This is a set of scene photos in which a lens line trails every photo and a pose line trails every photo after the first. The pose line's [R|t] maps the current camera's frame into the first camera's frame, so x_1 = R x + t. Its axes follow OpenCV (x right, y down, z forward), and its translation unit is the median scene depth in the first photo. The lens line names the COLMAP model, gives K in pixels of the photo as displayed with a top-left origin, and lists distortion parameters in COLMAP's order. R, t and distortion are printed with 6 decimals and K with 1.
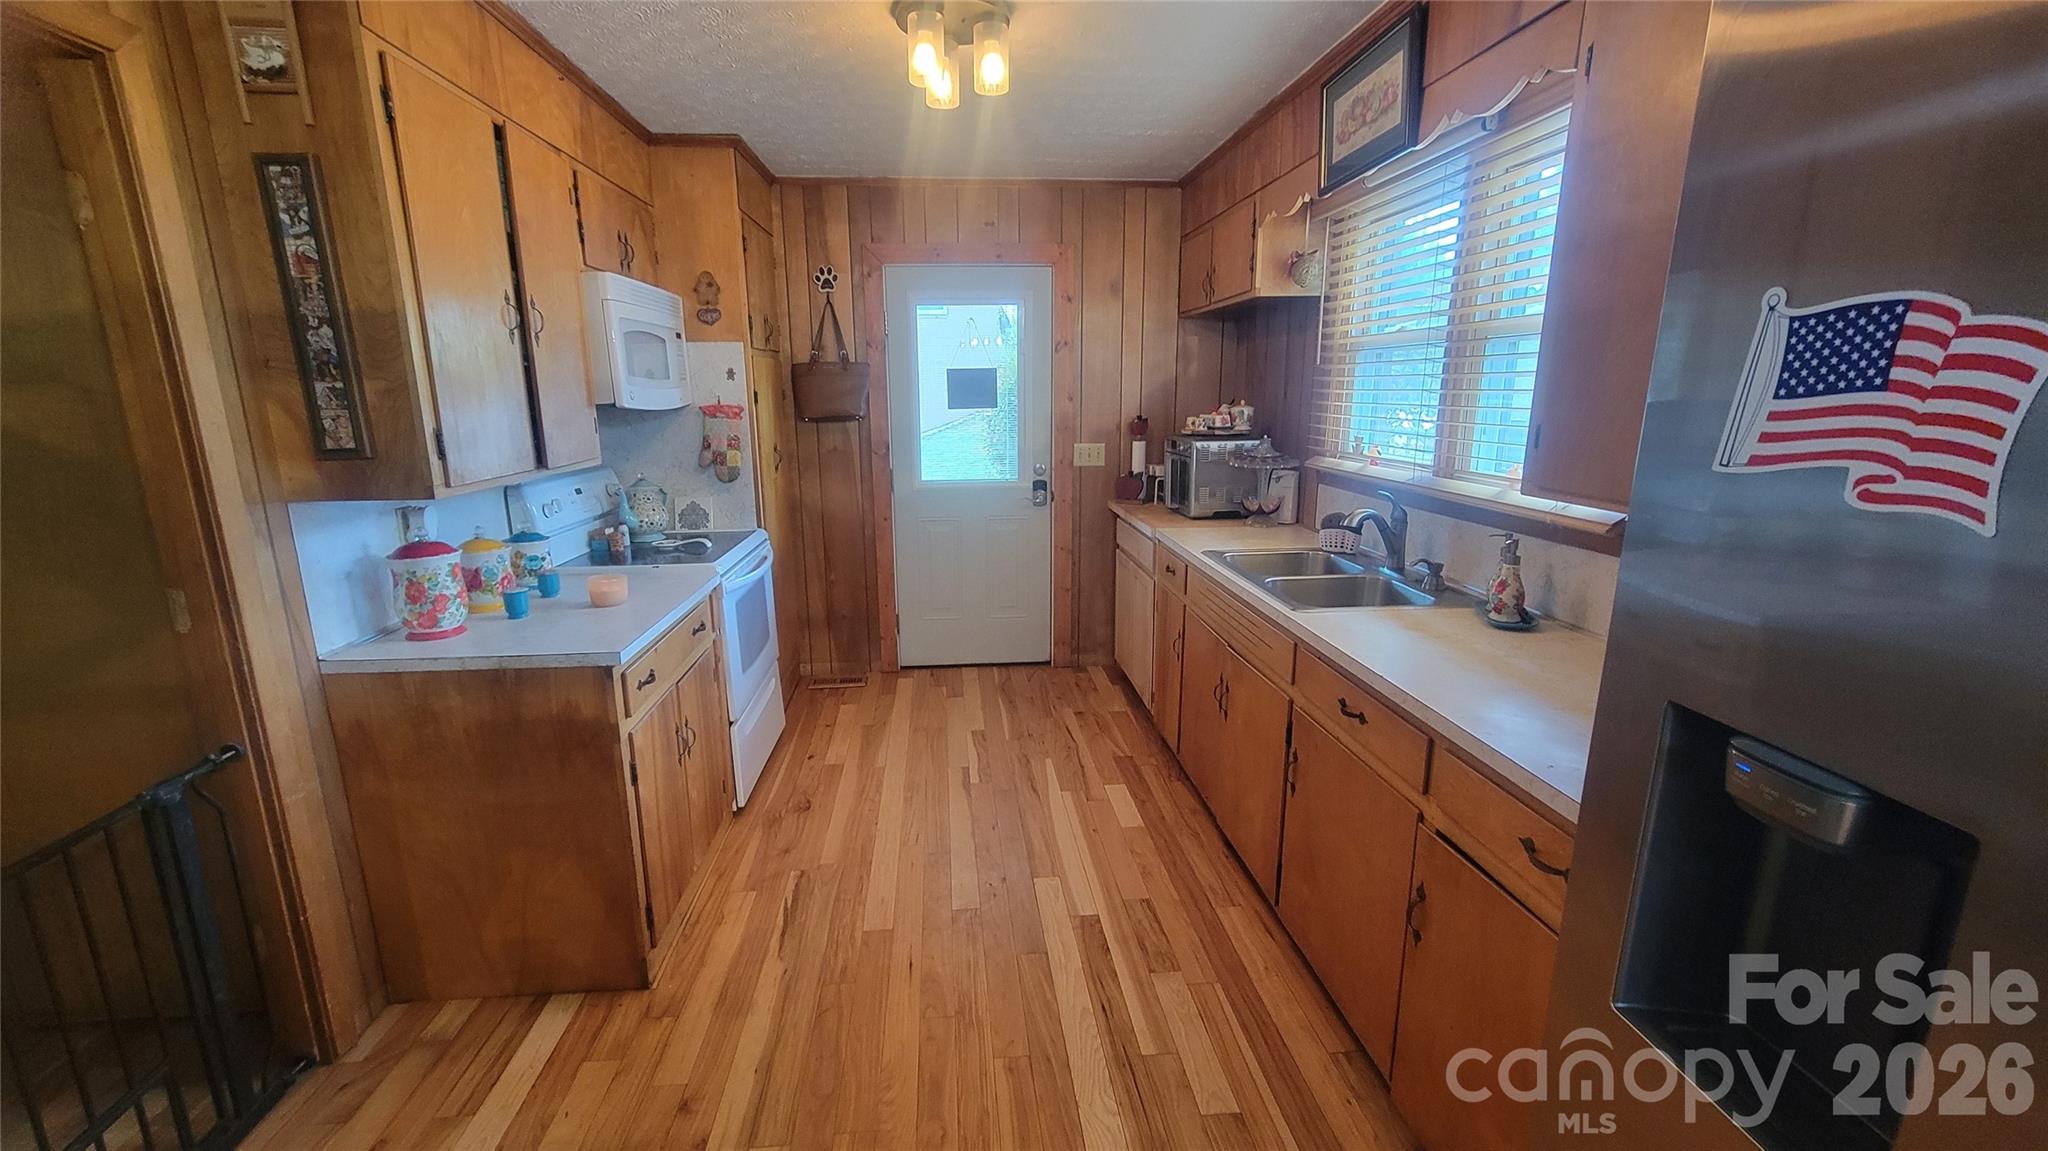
lens RADIAL K [[834.8, 0, 1008.3], [0, 834.8, 578.6], [0, 0, 1]] dist [0.001695, 0.000068]
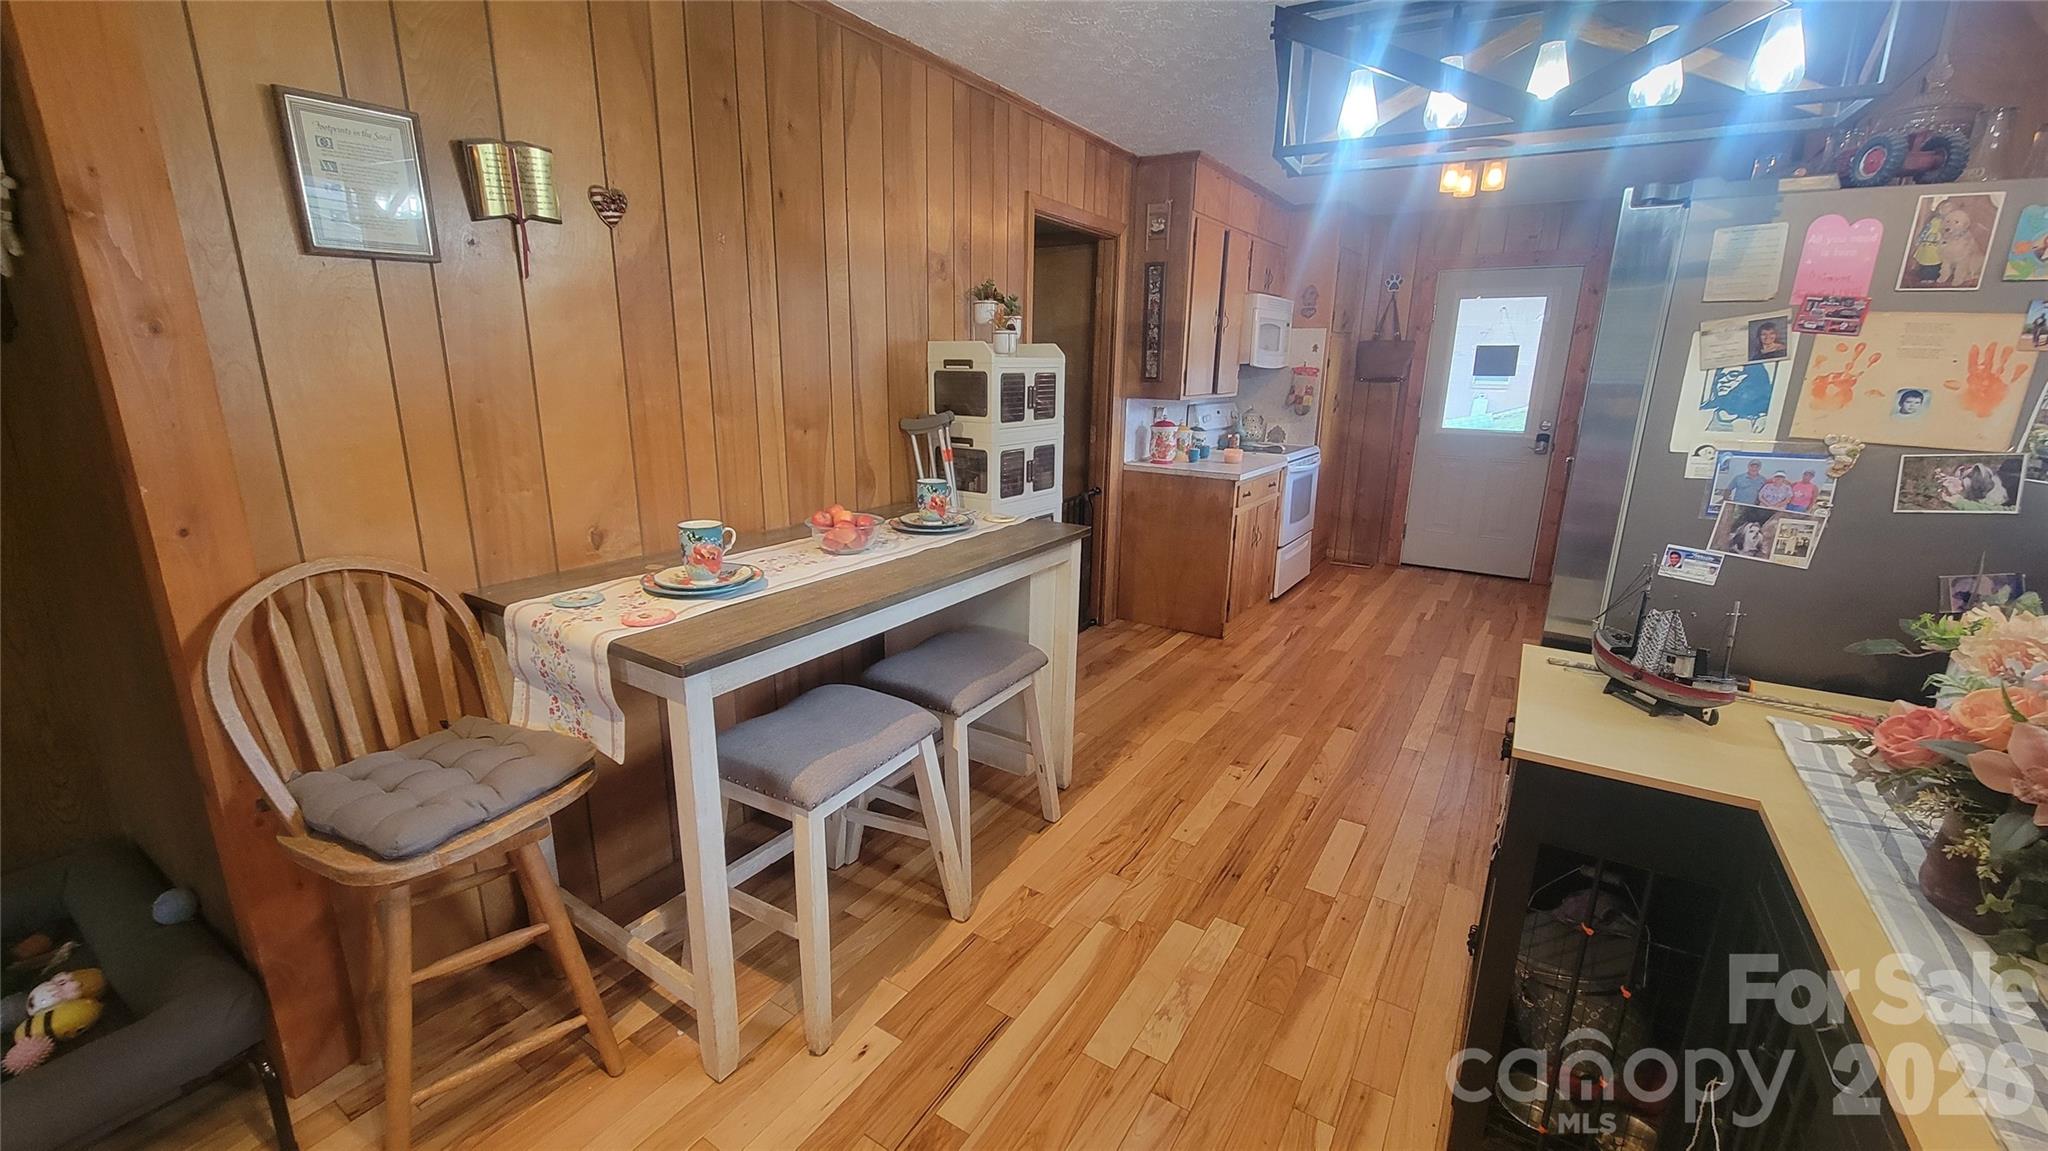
lens RADIAL K [[834.8, 0, 1008.3], [0, 834.8, 578.6], [0, 0, 1]] dist [0.001695, 0.000068]
pose [[0.791710, 0.172609, -0.586004, 0.254463], [-0.154190, 0.984656, 0.081718, 0.176903], [0.591118, 0.025658, 0.806177, -0.739160]]
